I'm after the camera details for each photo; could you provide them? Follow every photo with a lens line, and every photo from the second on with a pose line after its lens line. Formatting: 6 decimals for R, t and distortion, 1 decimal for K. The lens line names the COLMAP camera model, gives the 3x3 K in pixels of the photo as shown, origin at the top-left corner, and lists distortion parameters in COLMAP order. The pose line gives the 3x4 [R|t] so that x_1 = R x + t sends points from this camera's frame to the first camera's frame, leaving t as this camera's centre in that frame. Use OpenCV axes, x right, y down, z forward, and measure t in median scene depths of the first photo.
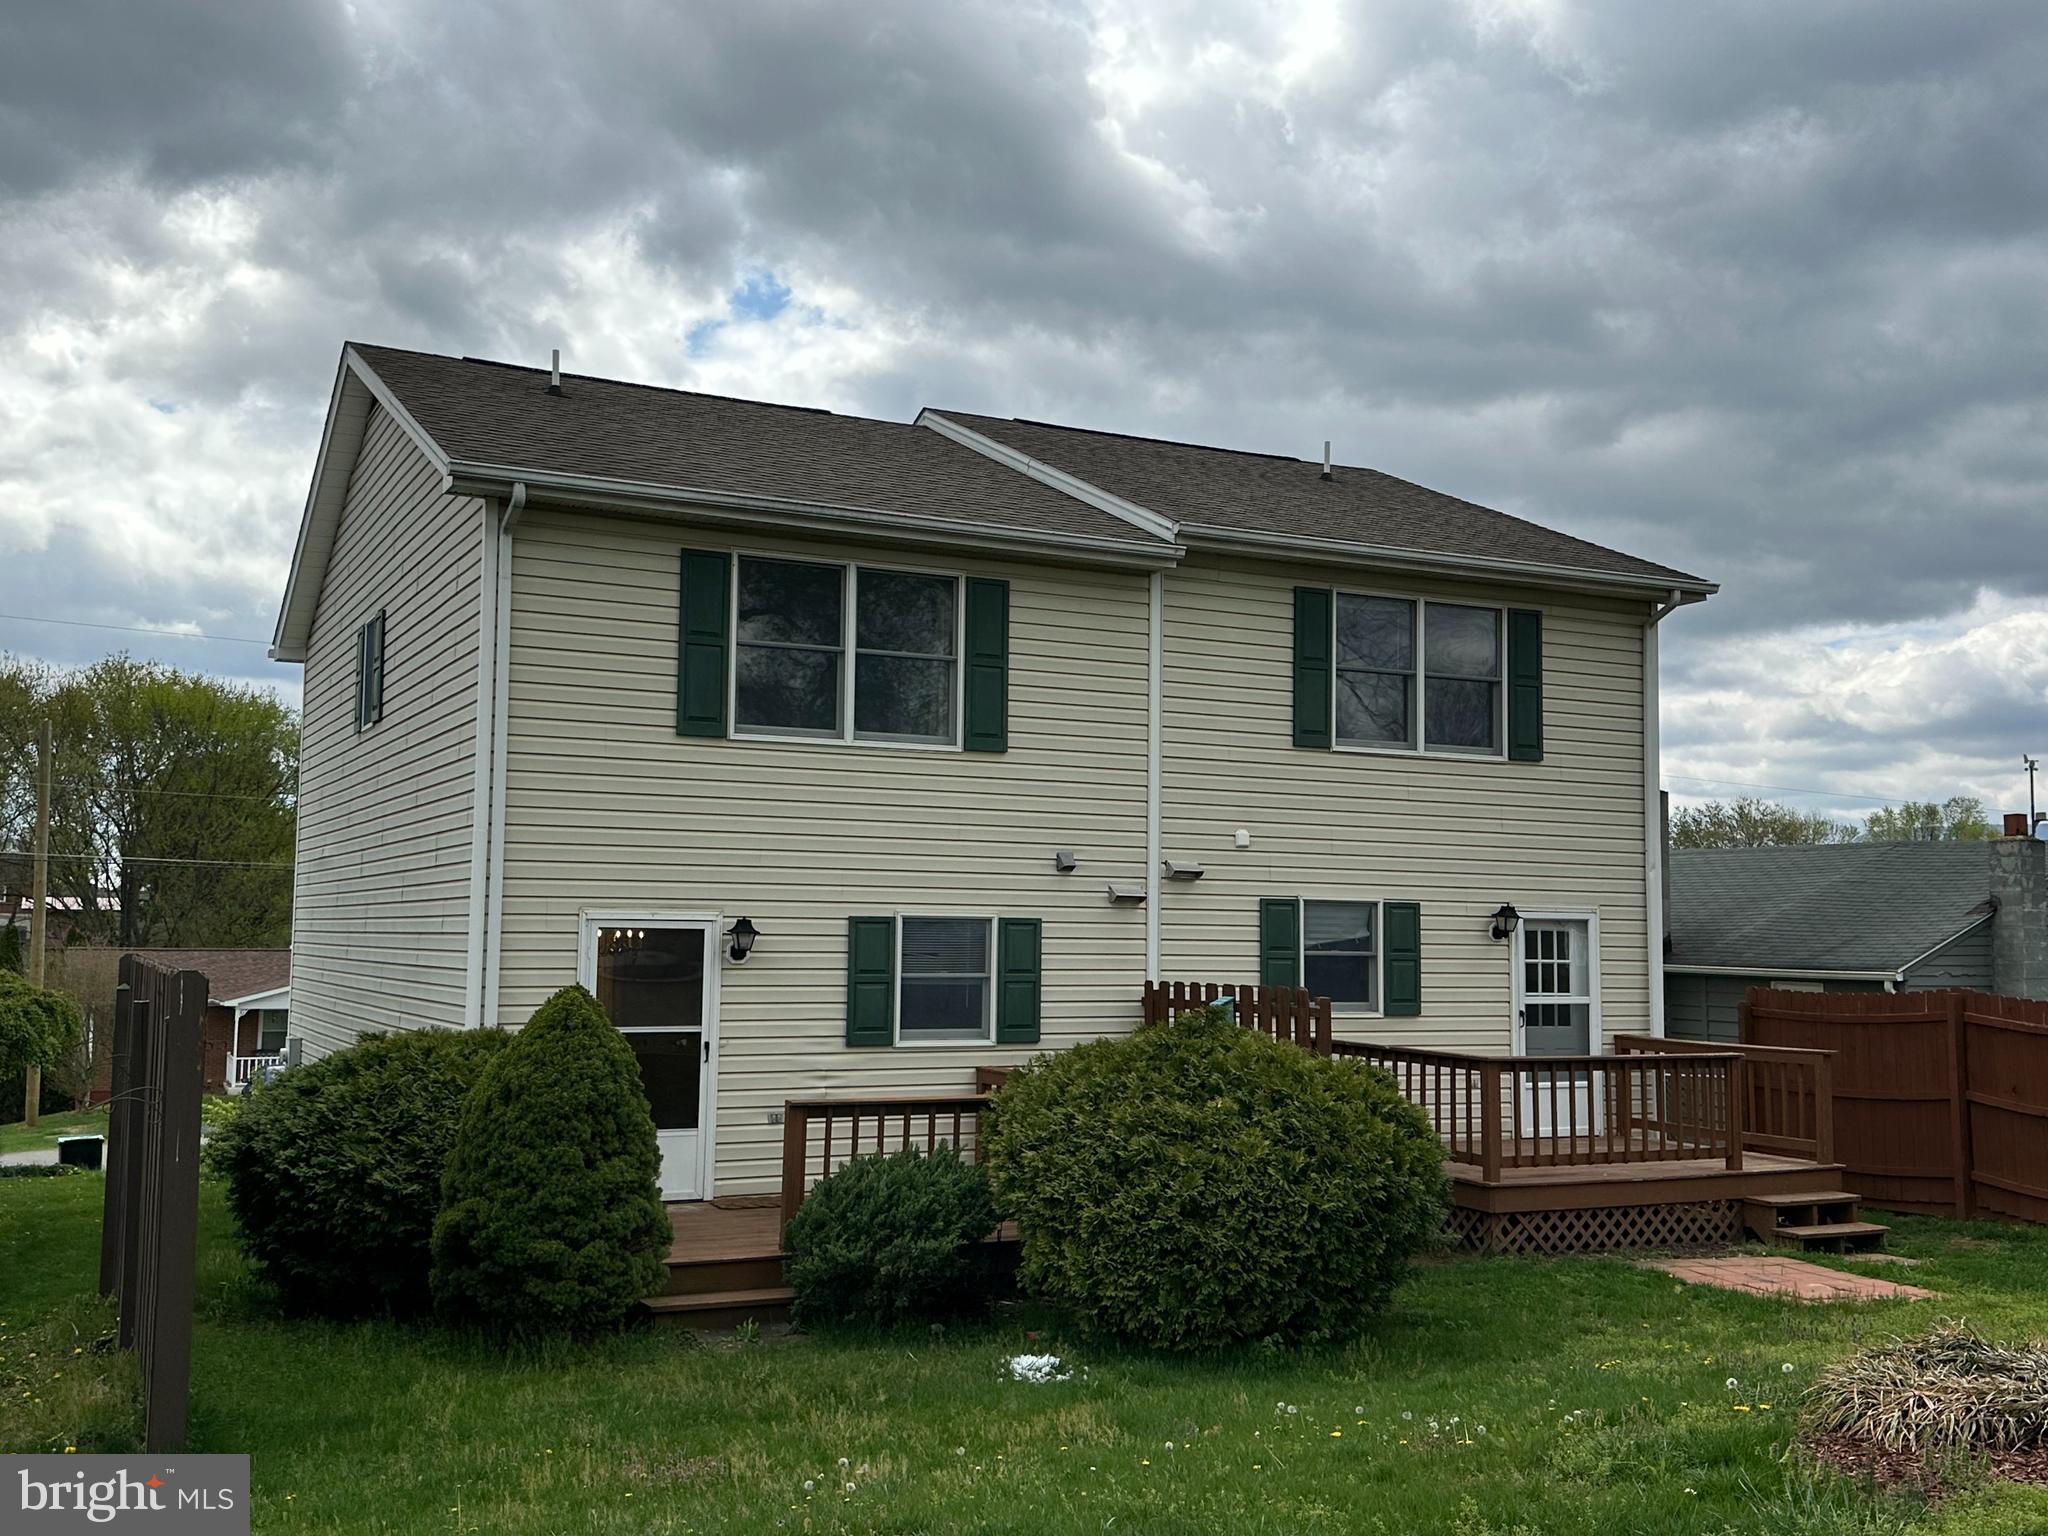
lens RADIAL K [[1961.0, 0, 1037.9], [0, 1961.0, 761.8], [0, 0, 1]] dist [0.022816, 0.000000]
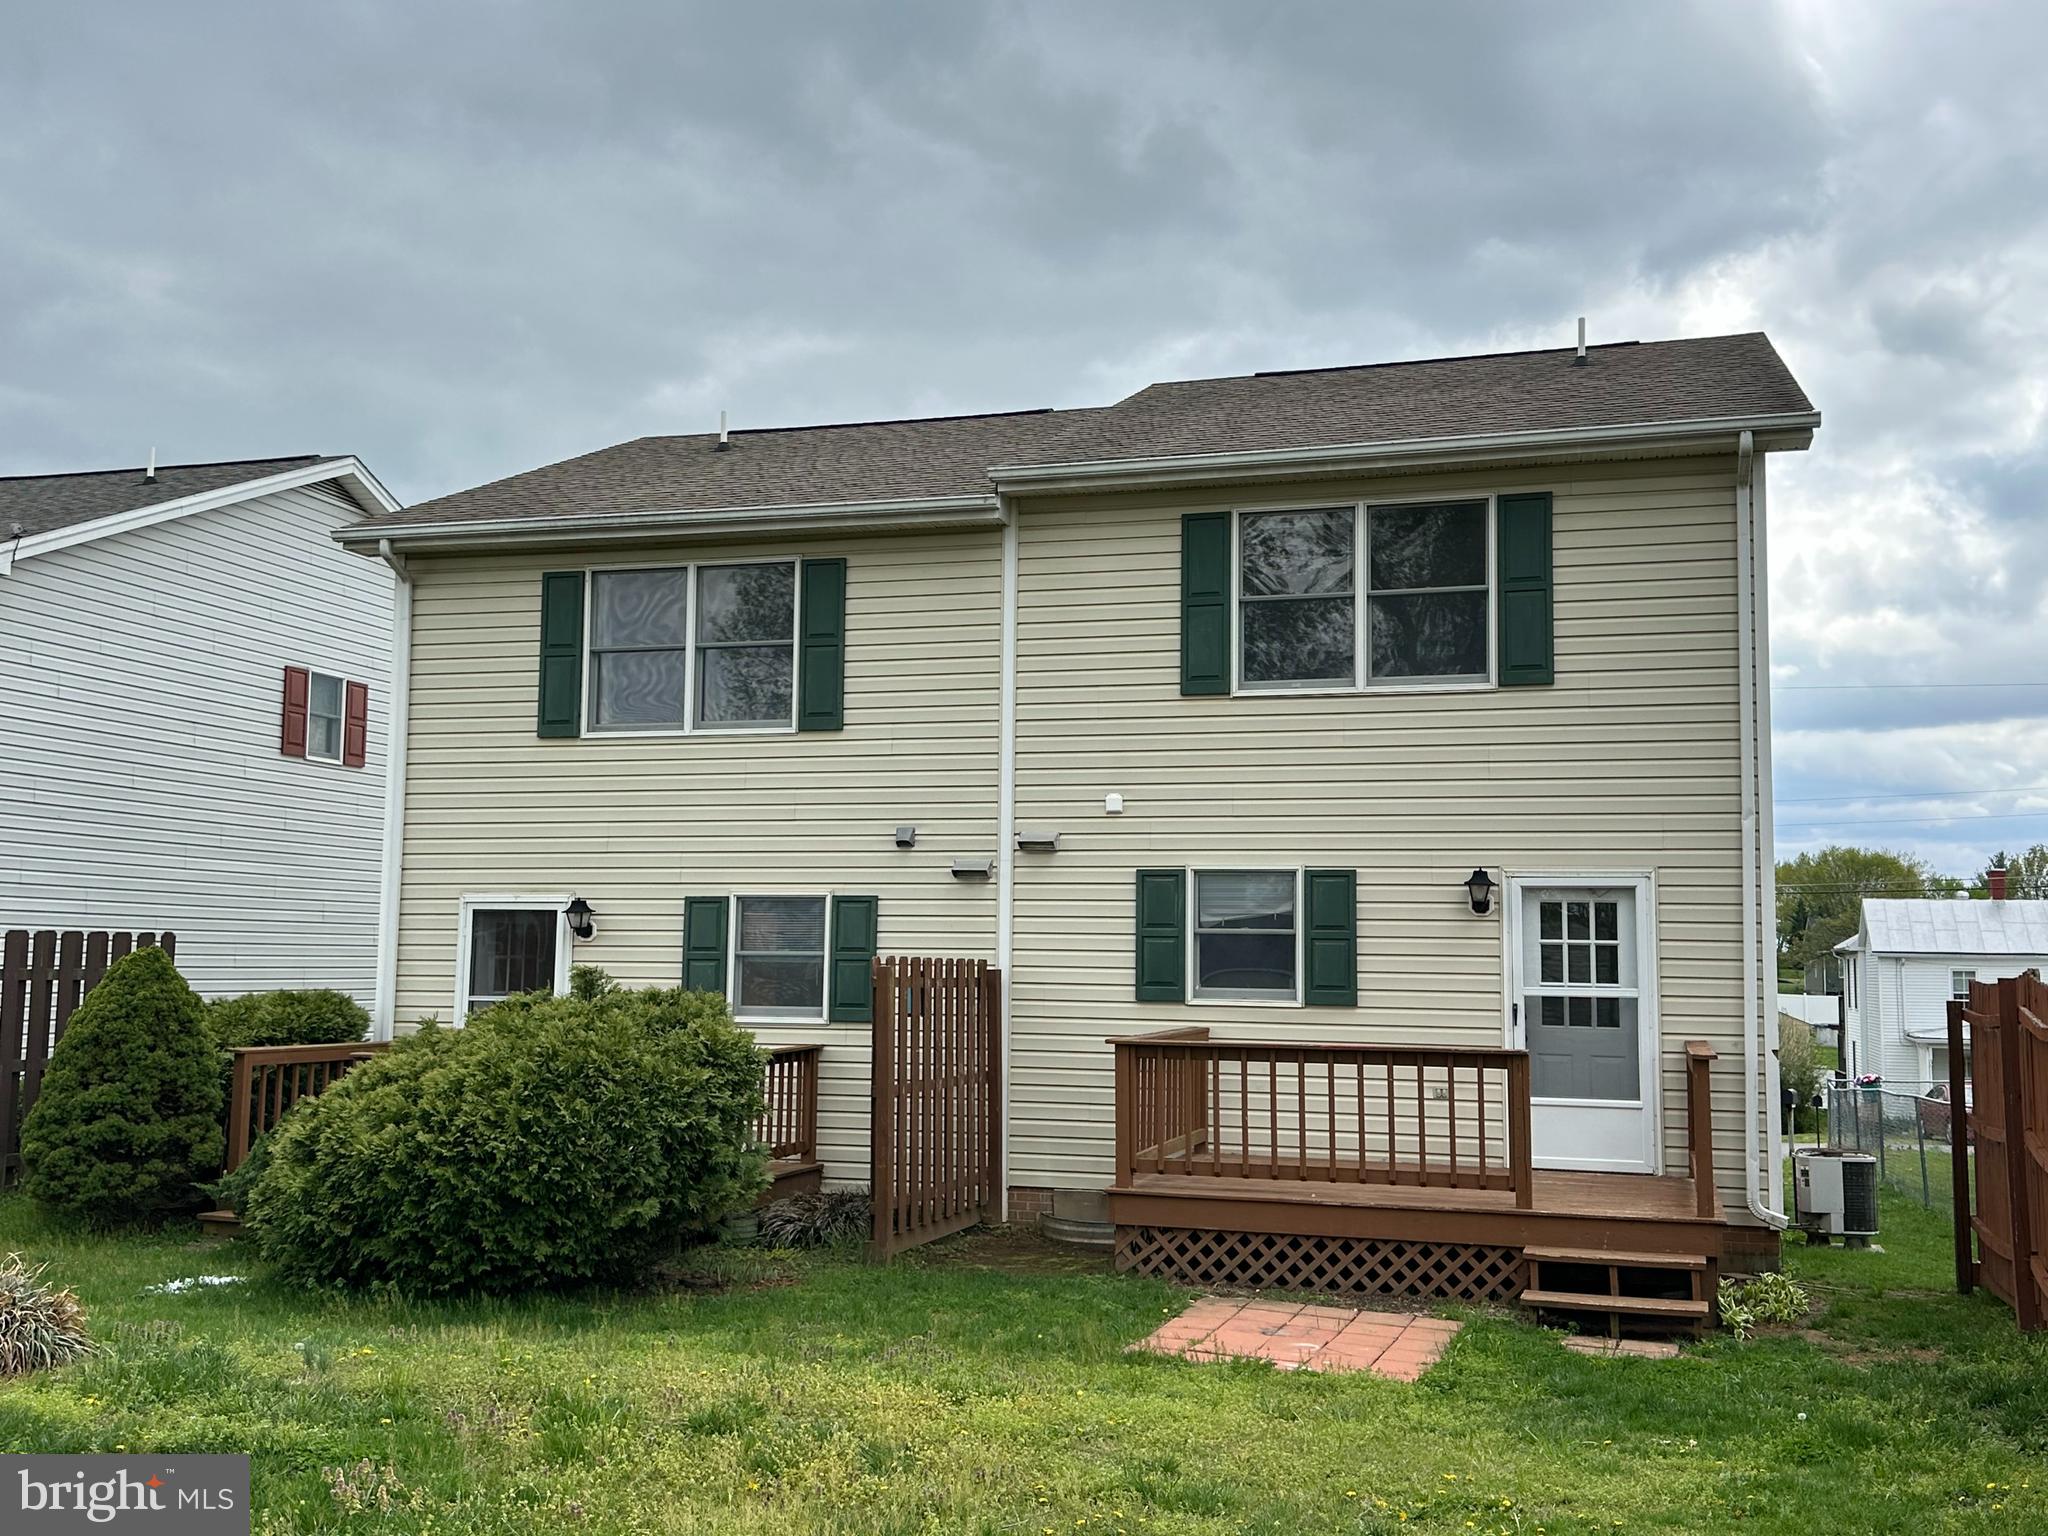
lens RADIAL K [[1961.0, 0, 1035.0], [0, 1961.0, 775.1], [0, 0, 1]] dist [0.022816, 0.000000]
pose [[0.733800, -0.073342, -0.675395, 0.700928], [0.054485, 0.997307, -0.049103, 0.069964], [0.677177, -0.000767, 0.735820, 0.323652]]
